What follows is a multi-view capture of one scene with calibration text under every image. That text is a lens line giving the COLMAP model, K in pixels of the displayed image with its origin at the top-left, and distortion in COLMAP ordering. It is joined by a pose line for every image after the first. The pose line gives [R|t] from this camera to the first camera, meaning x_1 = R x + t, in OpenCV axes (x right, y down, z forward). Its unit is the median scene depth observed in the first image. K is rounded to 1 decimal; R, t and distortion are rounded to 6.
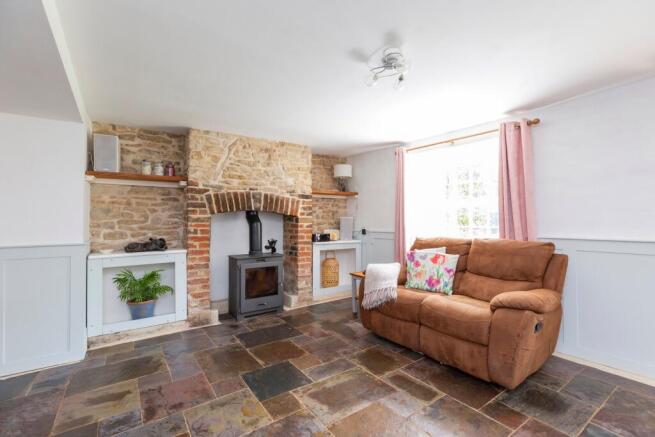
lens RADIAL K [[292.3, 0, 327.5], [0, 292.3, 218.5], [0, 0, 1]] dist [0.000674, 0.000176]
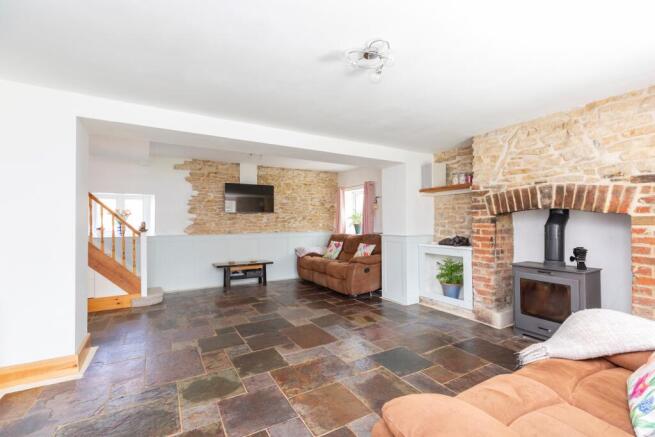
lens RADIAL K [[292.3, 0, 327.5], [0, 292.3, 218.5], [0, 0, 1]] dist [0.000674, 0.000176]
pose [[-0.086144, -0.006195, -0.996263, 0.636224], [0.014690, 0.999864, -0.007488, -0.003776], [0.996174, -0.015280, -0.086042, 0.521323]]
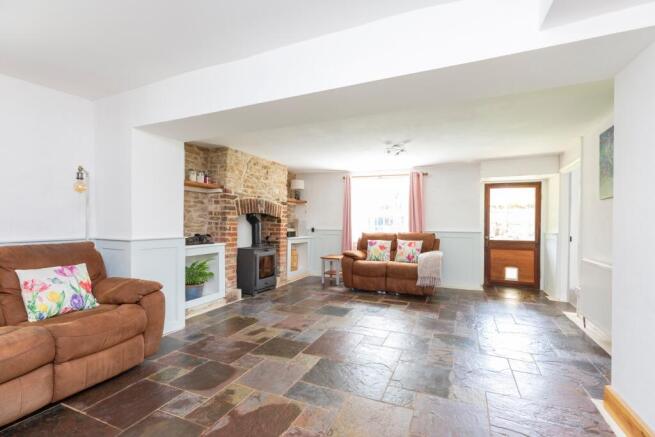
lens RADIAL K [[294.0, 0, 329.5], [0, 294.0, 227.6], [0, 0, 1]] dist [0.000346, 0.000047]
pose [[0.856028, 0.002318, 0.516925, -0.713997], [-0.014622, 0.999698, 0.019731, 0.007400], [-0.516723, -0.024448, 0.855803, -0.316861]]
